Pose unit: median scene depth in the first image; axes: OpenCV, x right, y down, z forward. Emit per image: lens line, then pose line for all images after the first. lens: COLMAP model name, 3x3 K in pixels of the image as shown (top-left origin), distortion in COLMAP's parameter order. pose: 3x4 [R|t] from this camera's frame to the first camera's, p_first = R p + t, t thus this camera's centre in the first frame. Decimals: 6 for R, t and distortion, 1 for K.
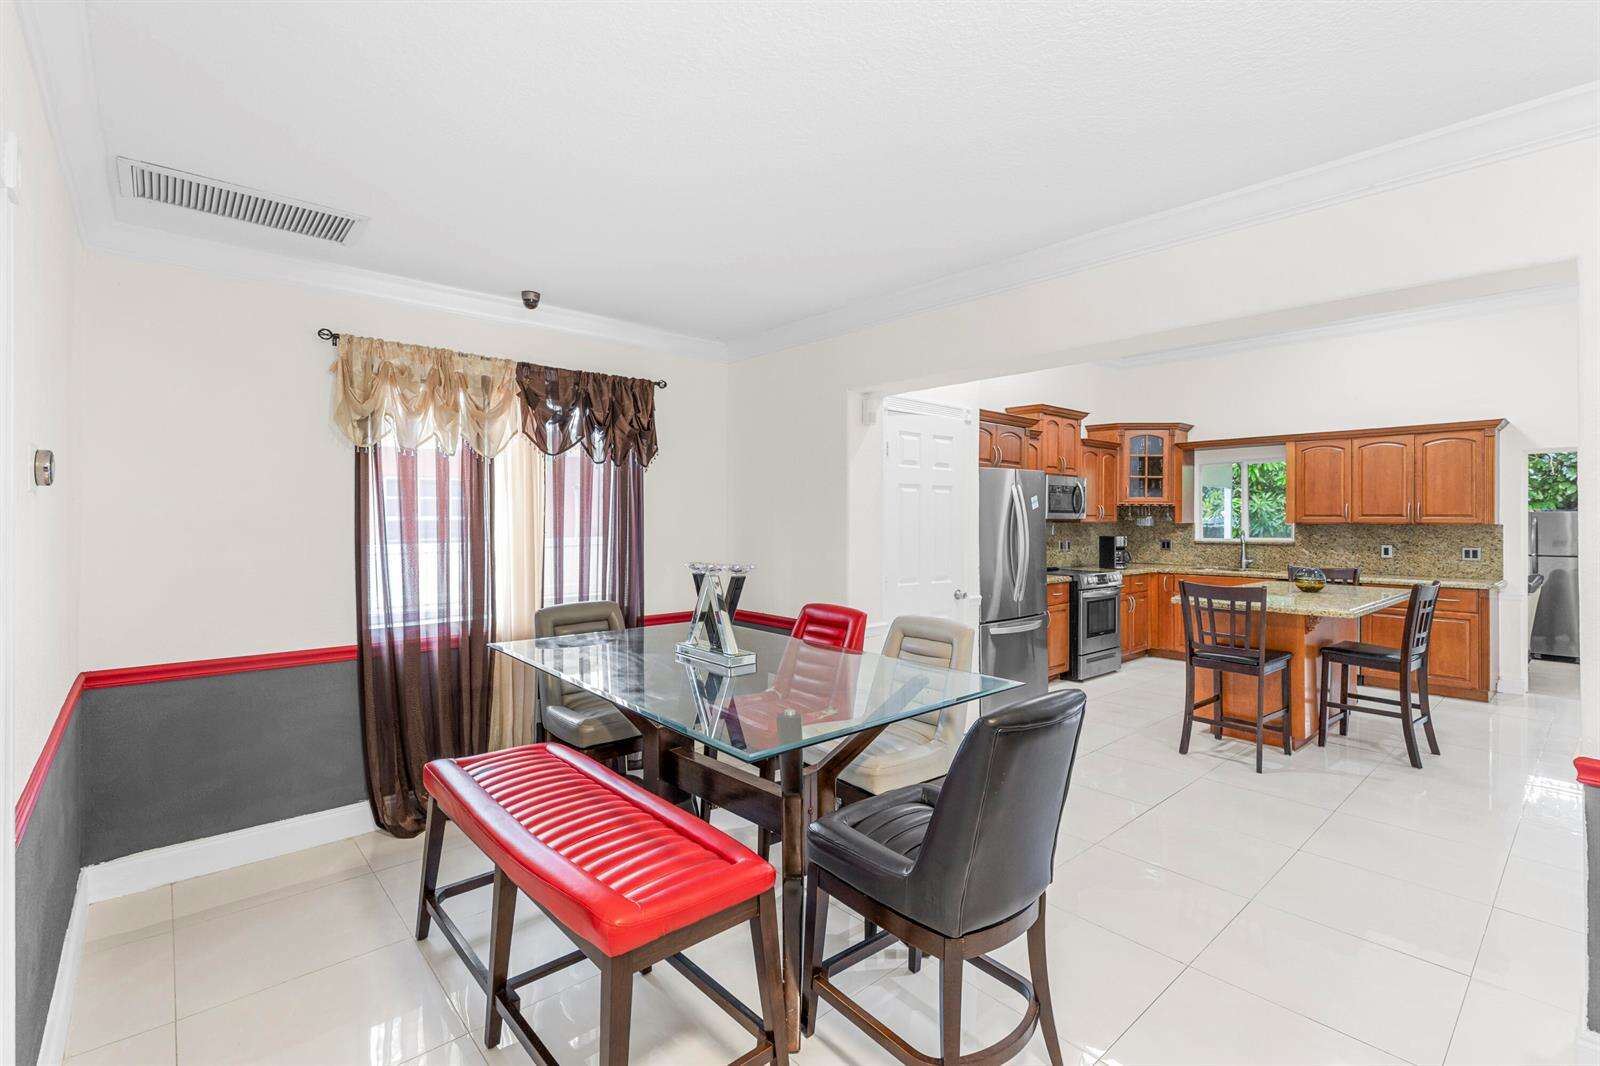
lens RADIAL K [[720.0, 0, 799.5], [0, 720.0, 516.7], [0, 0, 1]] dist [0.008458, -0.003326]
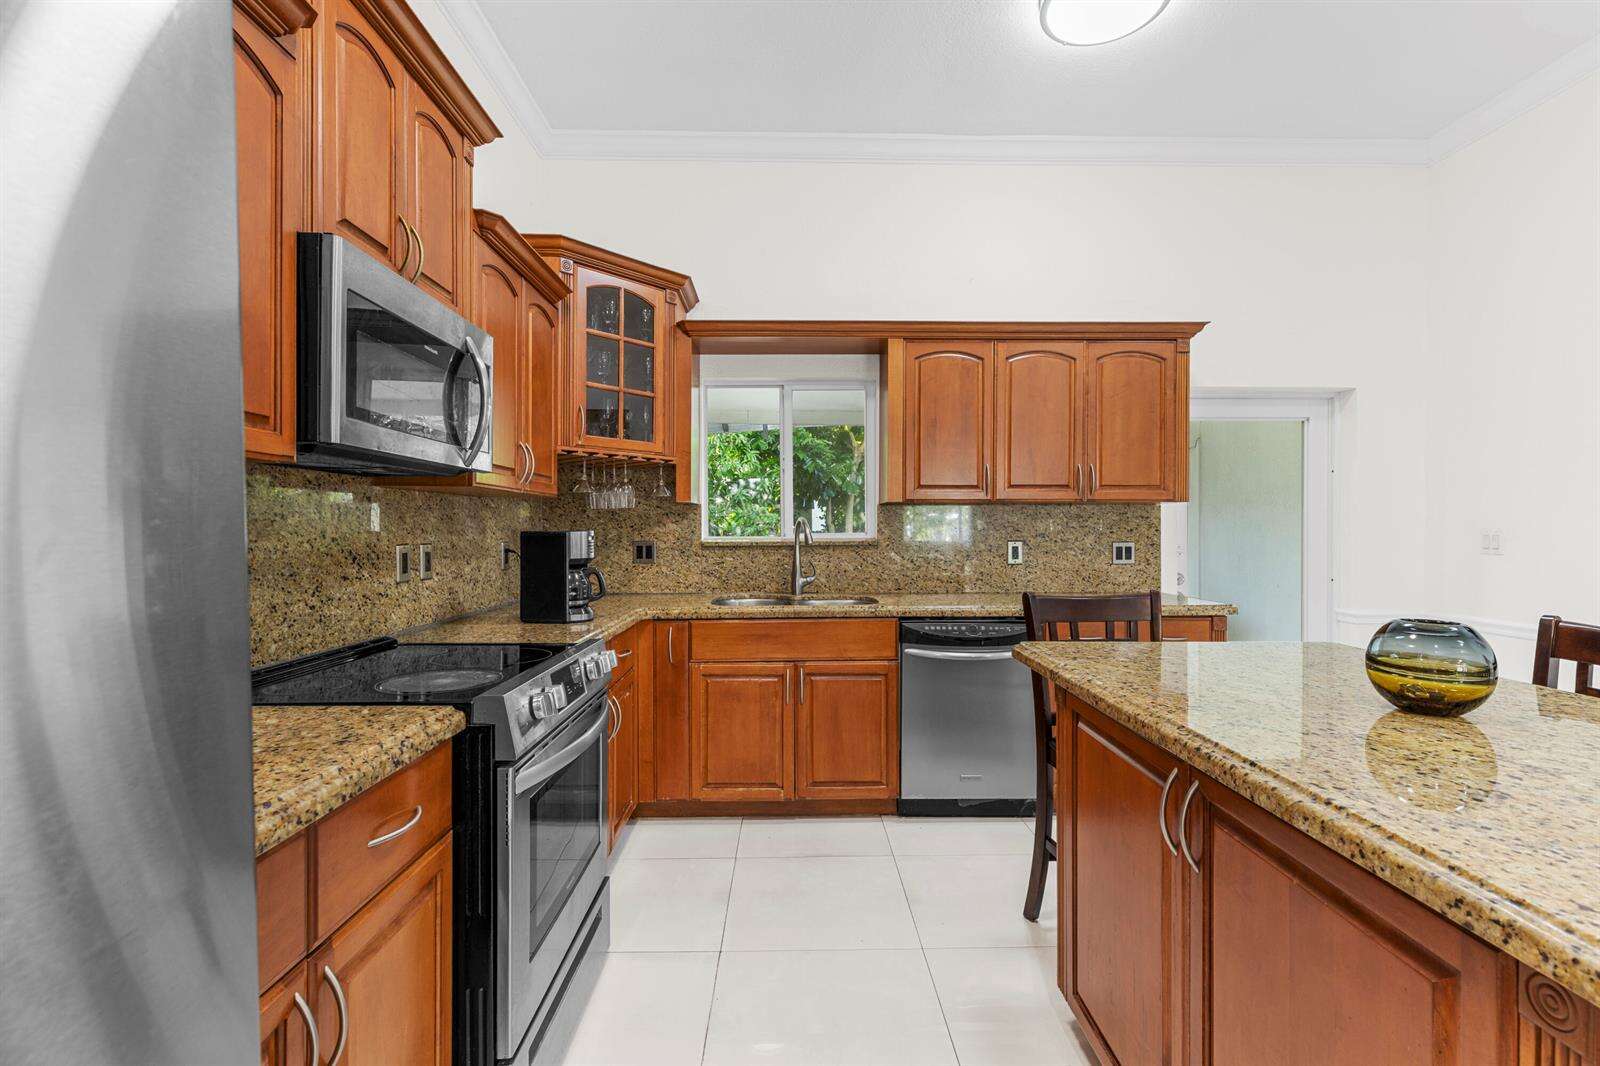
lens RADIAL K [[720.0, 0, 808.7], [0, 720.0, 535.0], [0, 0, 1]] dist [0.008458, -0.003326]
pose [[0.646238, -0.008262, 0.763091, 0.261203], [-0.001292, 0.999928, 0.011920, 0.026341], [-0.763135, -0.008689, 0.646181, 0.727740]]
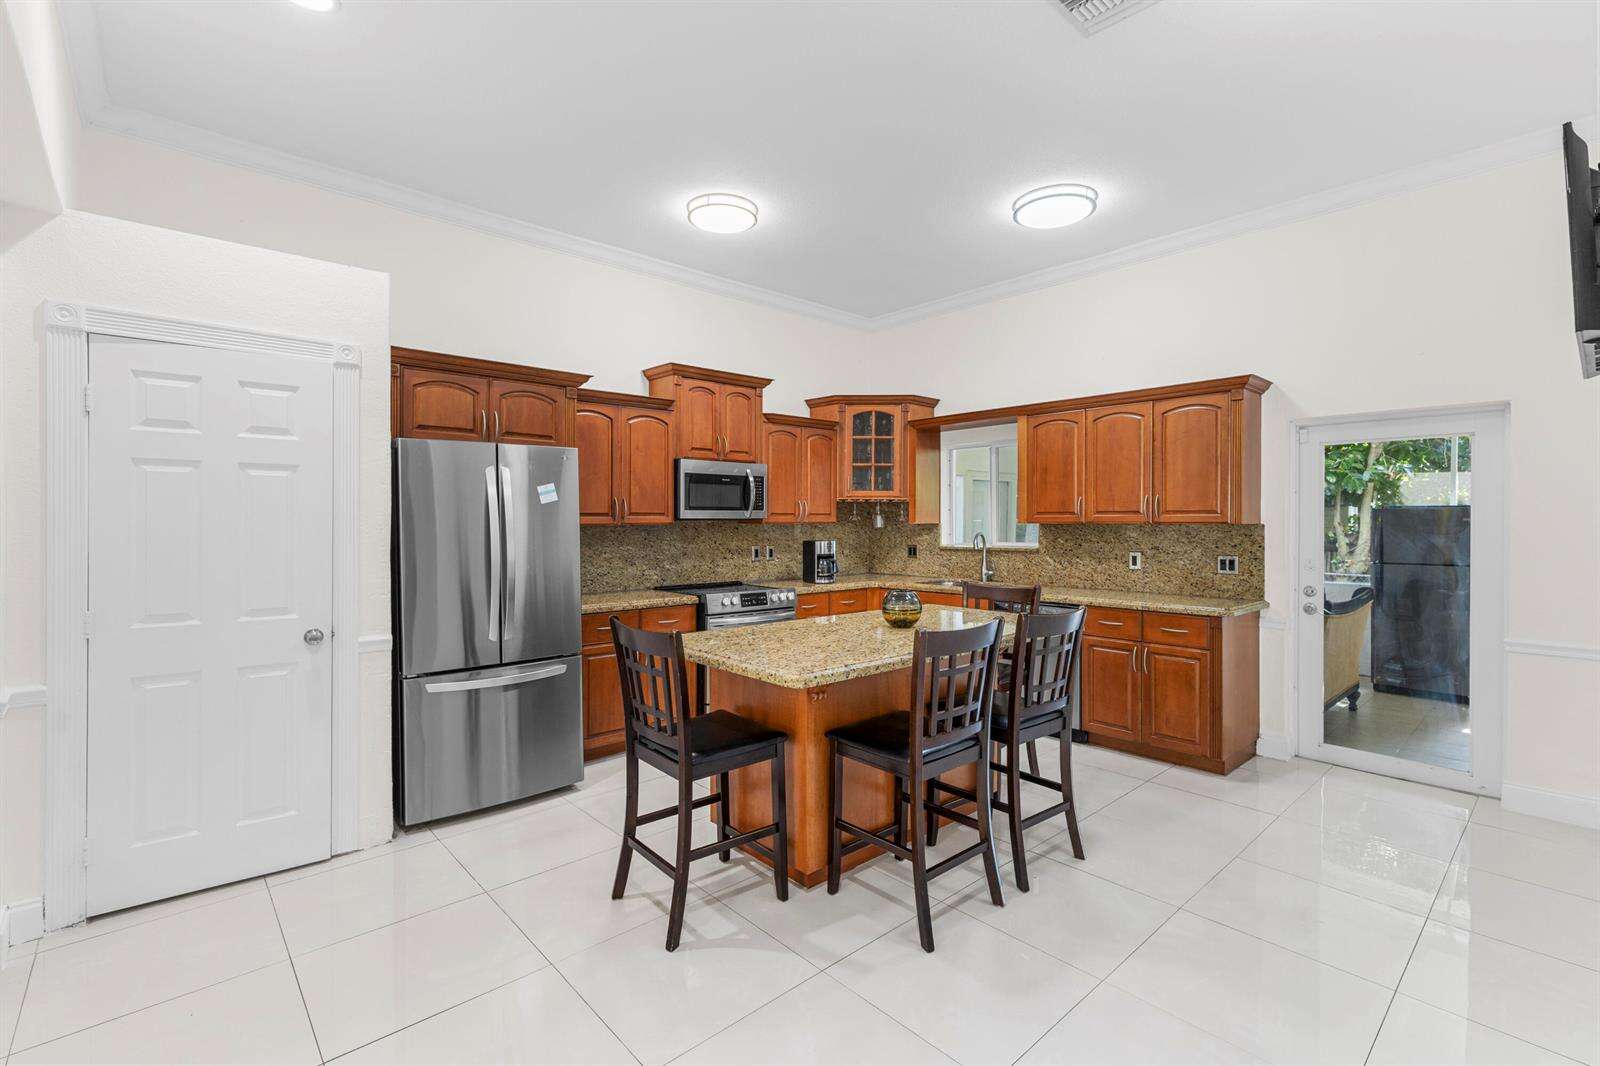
lens RADIAL K [[720.0, 0, 796.9], [0, 720.0, 518.8], [0, 0, 1]] dist [0.008458, -0.003326]
pose [[0.999950, -0.002590, 0.009618, 0.439145], [0.002595, 0.999997, -0.000495, 0.004061], [-0.009617, 0.000519, 0.999954, 0.250053]]
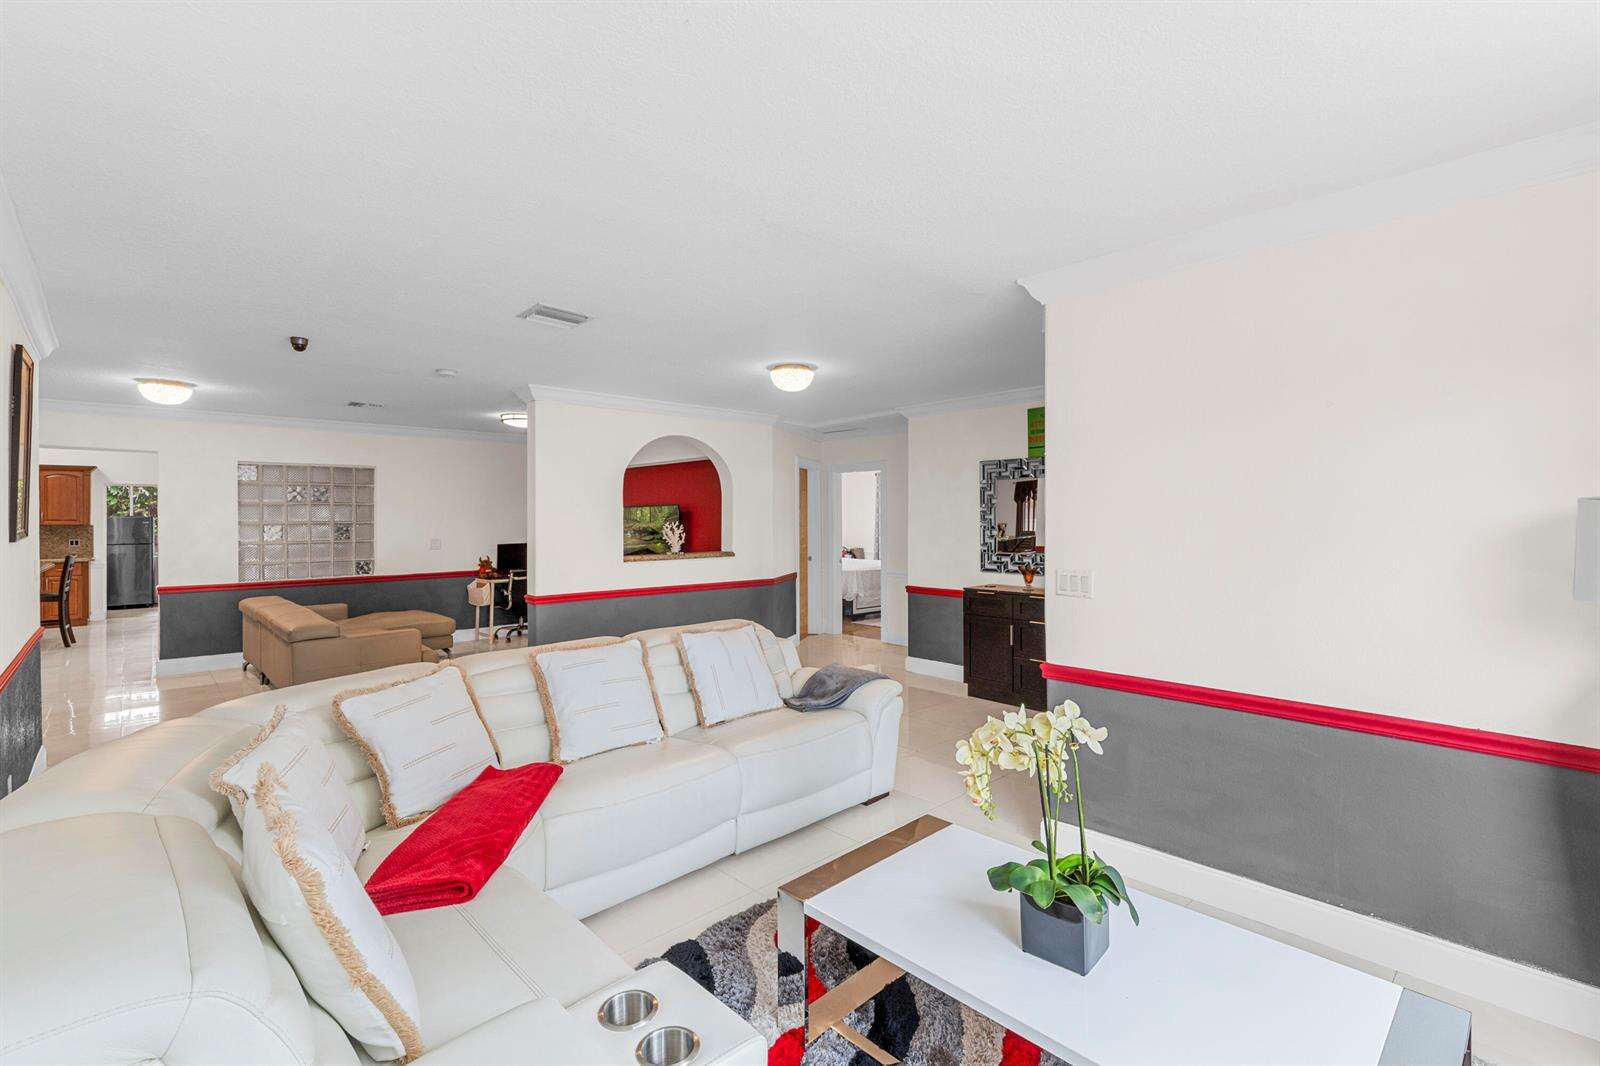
lens RADIAL K [[720.0, 0, 806.7], [0, 720.0, 526.1], [0, 0, 1]] dist [0.008458, -0.003326]
pose [[-0.029132, -0.006911, 0.999552, -0.731900], [0.000192, 0.999976, 0.006919, 0.000641], [-0.999576, 0.000394, -0.029130, -0.596679]]
